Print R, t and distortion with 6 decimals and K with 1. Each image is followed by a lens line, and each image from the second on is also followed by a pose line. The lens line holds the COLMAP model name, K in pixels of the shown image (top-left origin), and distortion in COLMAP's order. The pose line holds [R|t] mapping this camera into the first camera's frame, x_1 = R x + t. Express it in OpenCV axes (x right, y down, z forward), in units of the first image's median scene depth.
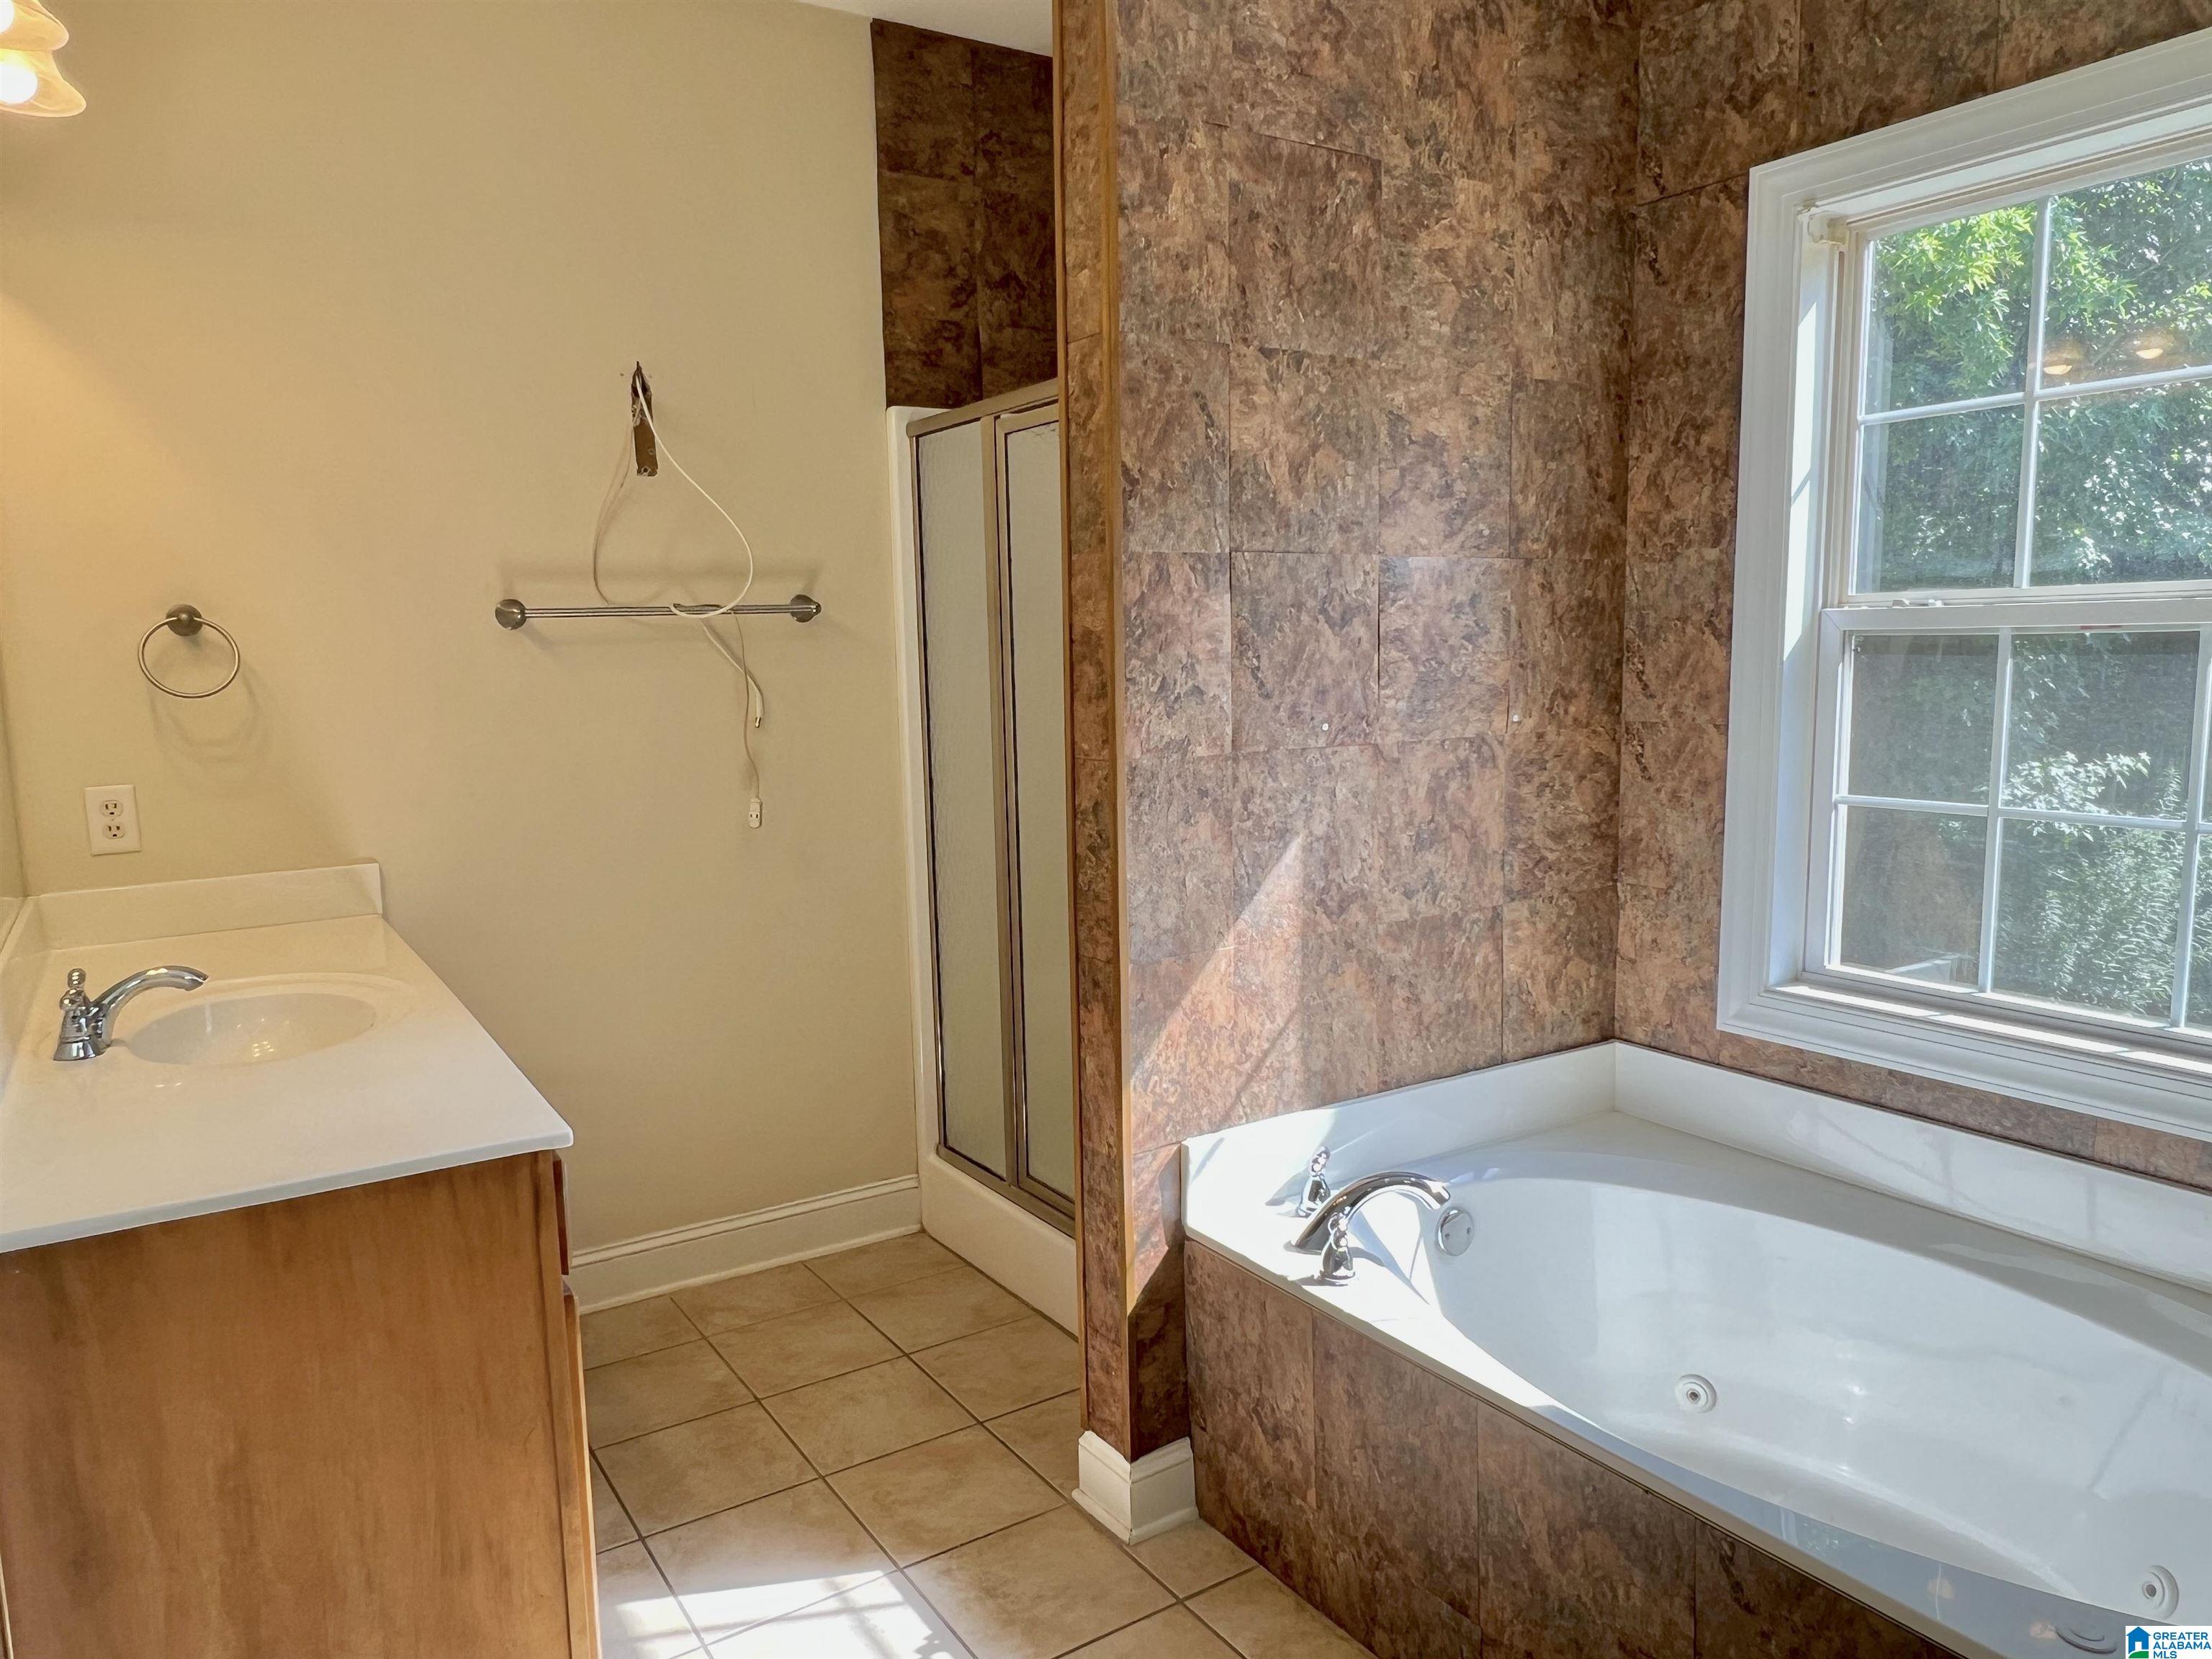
lens RADIAL K [[1481.2, 0, 1082.8], [0, 1481.2, 837.9], [0, 0, 1]] dist [-0.001048, -0.002787]
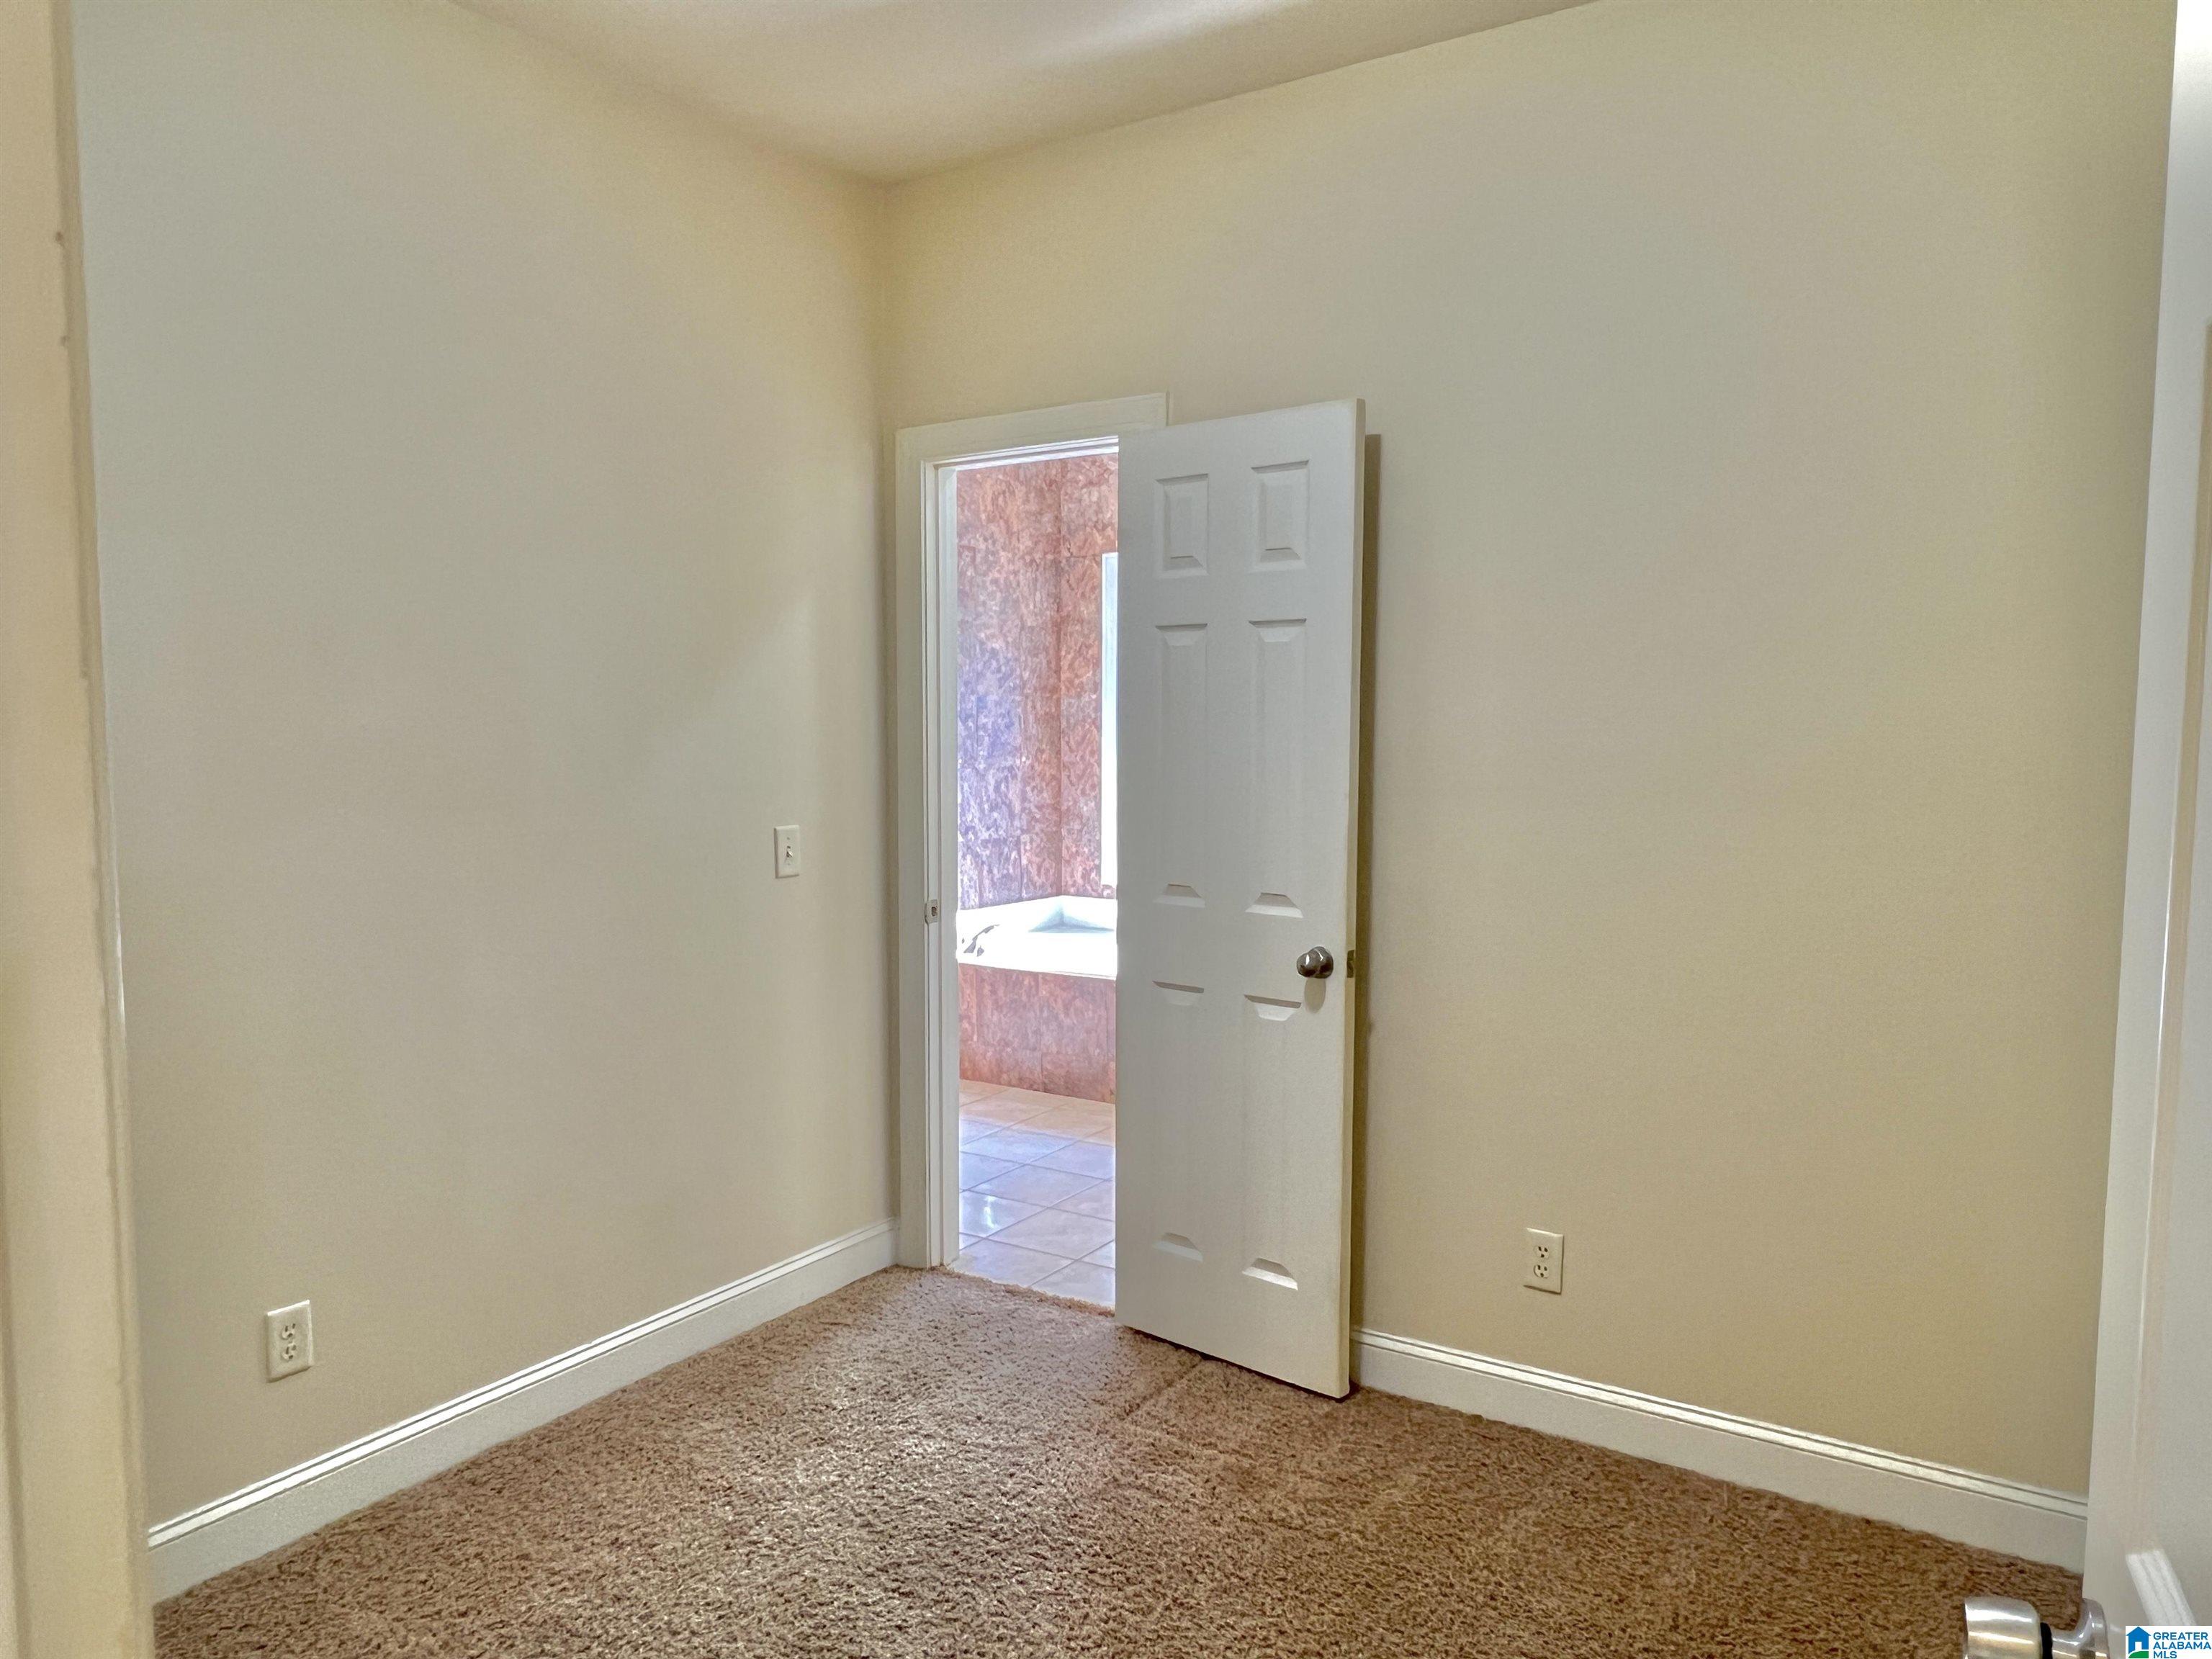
lens RADIAL K [[1481.2, 0, 1101.4], [0, 1481.2, 823.8], [0, 0, 1]] dist [-0.001048, -0.002787]
pose [[0.911035, -0.008858, 0.412235, -0.625124], [0.034155, 0.997955, -0.054038, 0.168457], [-0.410913, 0.063310, 0.909474, -1.330290]]
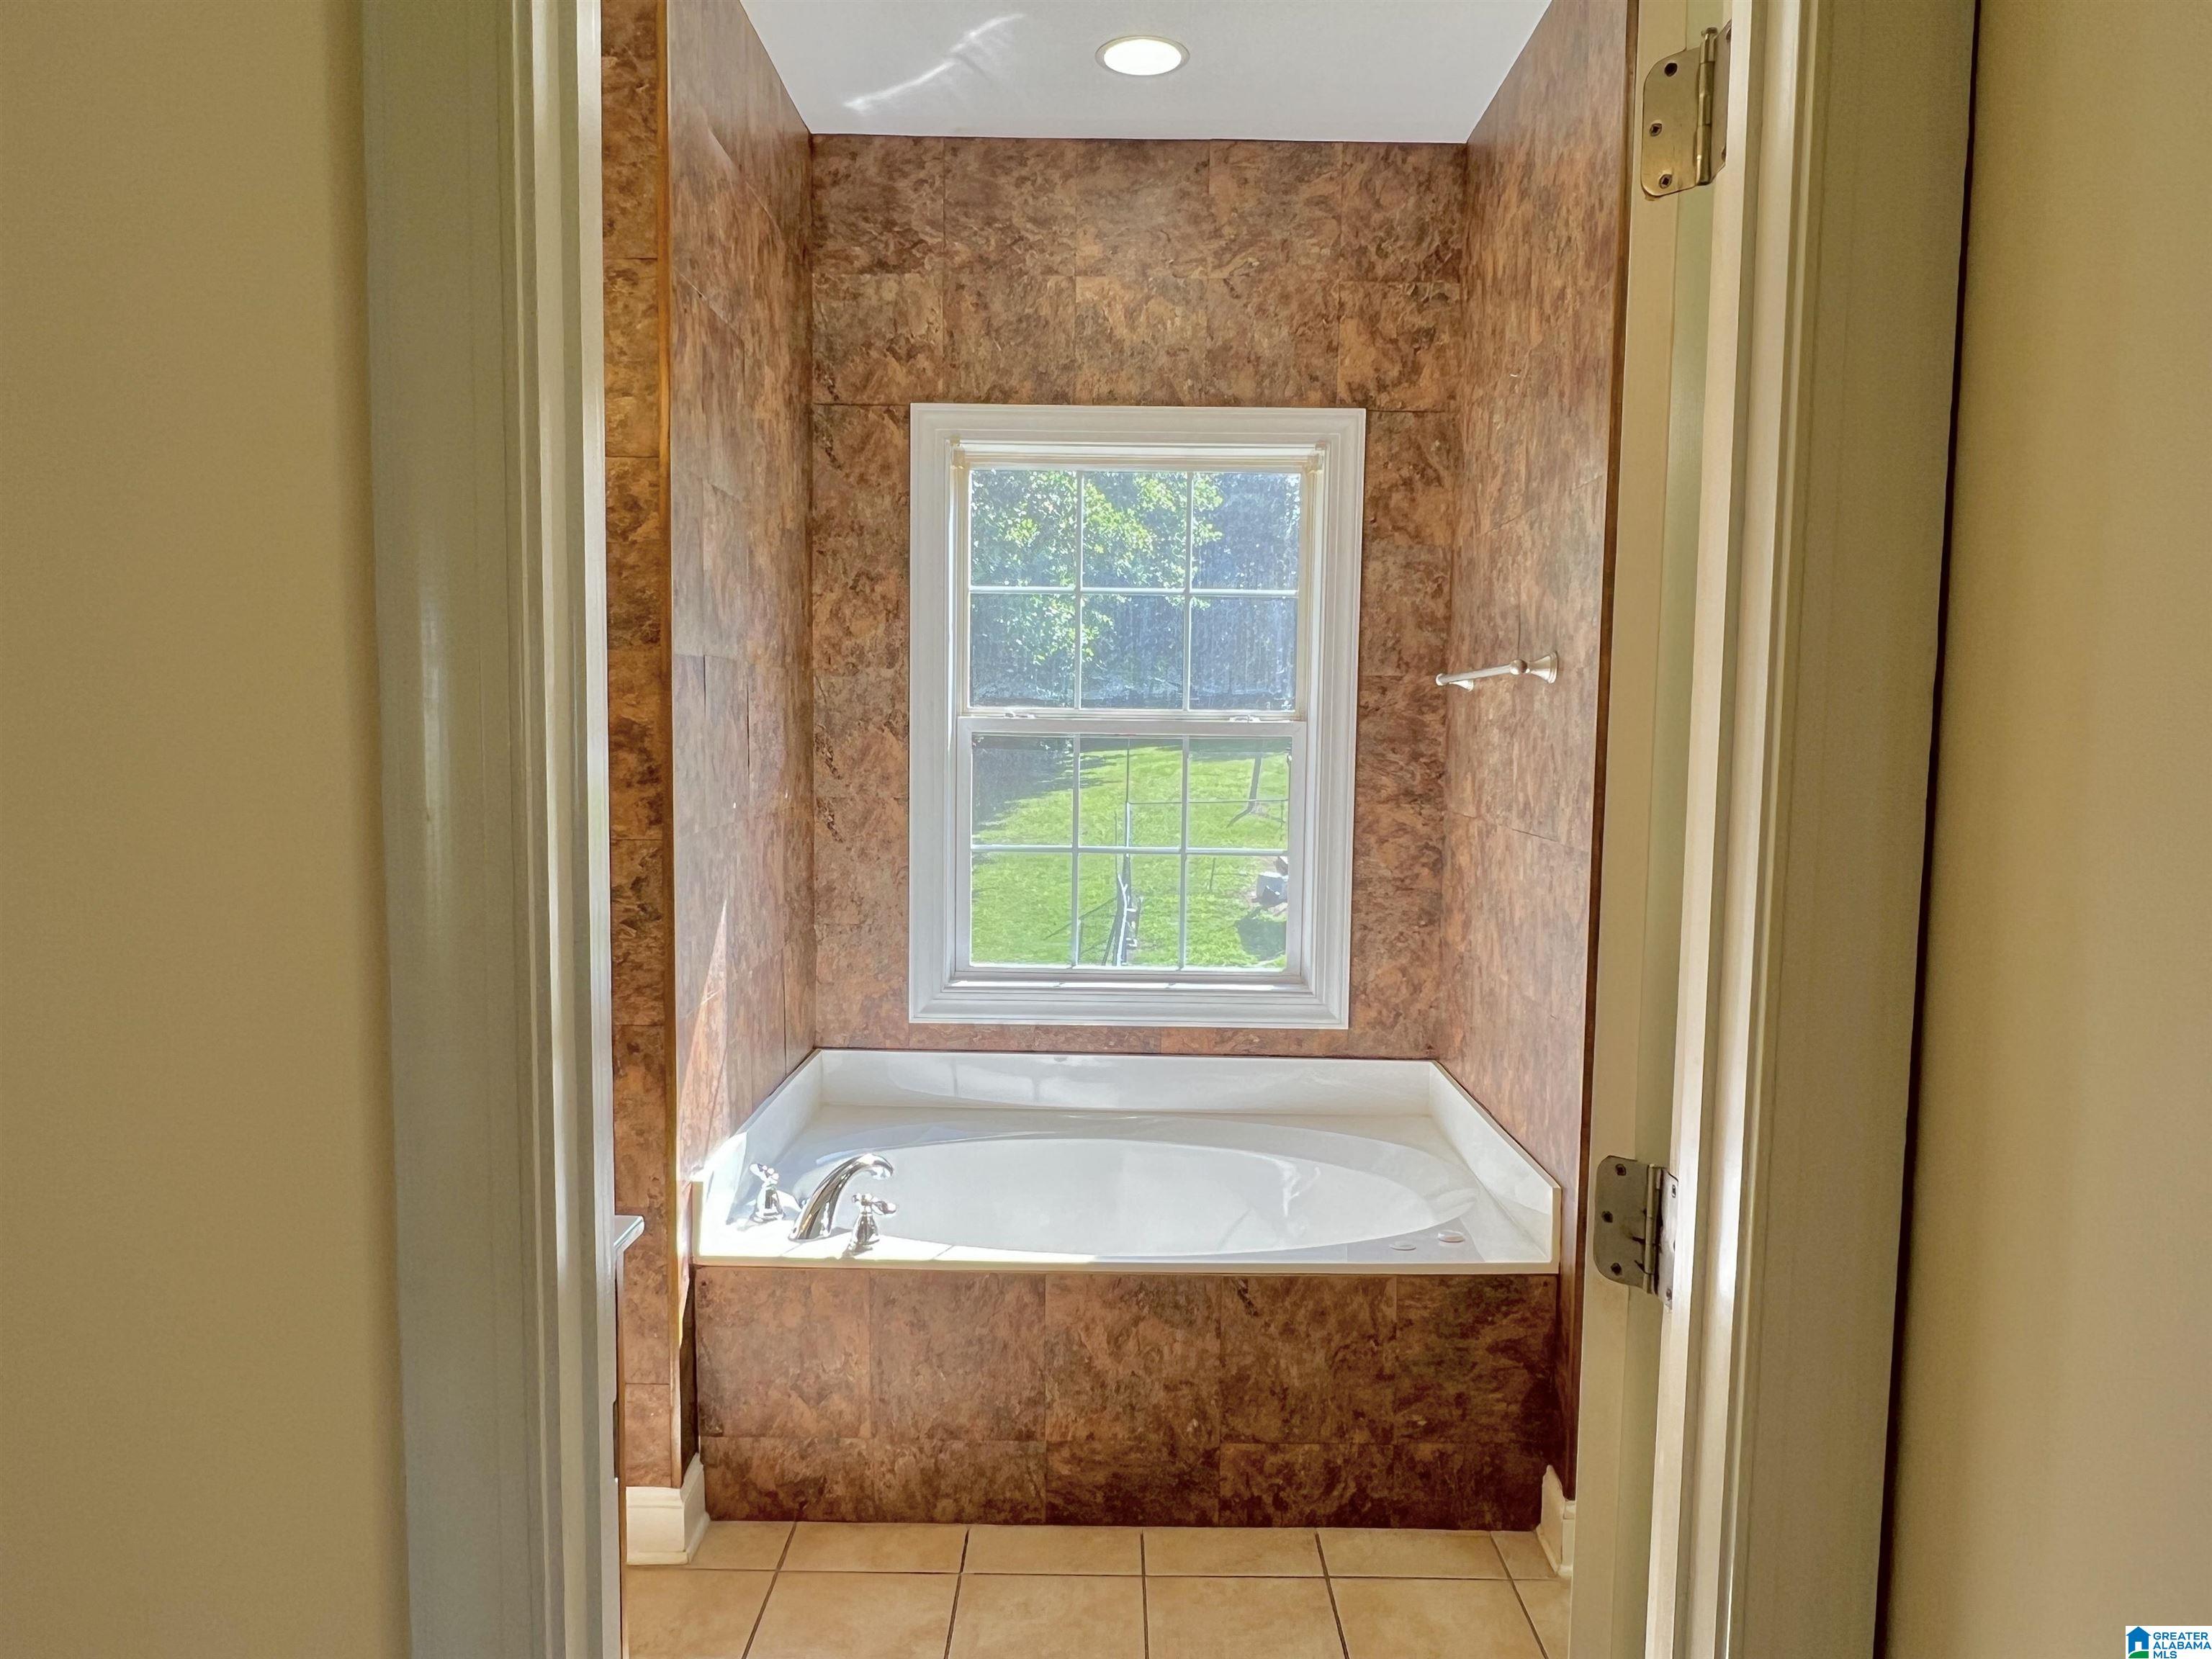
lens RADIAL K [[1481.2, 0, 1109.1], [0, 1481.2, 833.8], [0, 0, 1]] dist [-0.001048, -0.002787]
pose [[0.541311, -0.038262, 0.839952, -0.614807], [0.083326, 0.996488, -0.008308, -0.016620], [-0.836684, 0.074487, 0.542598, 0.104213]]
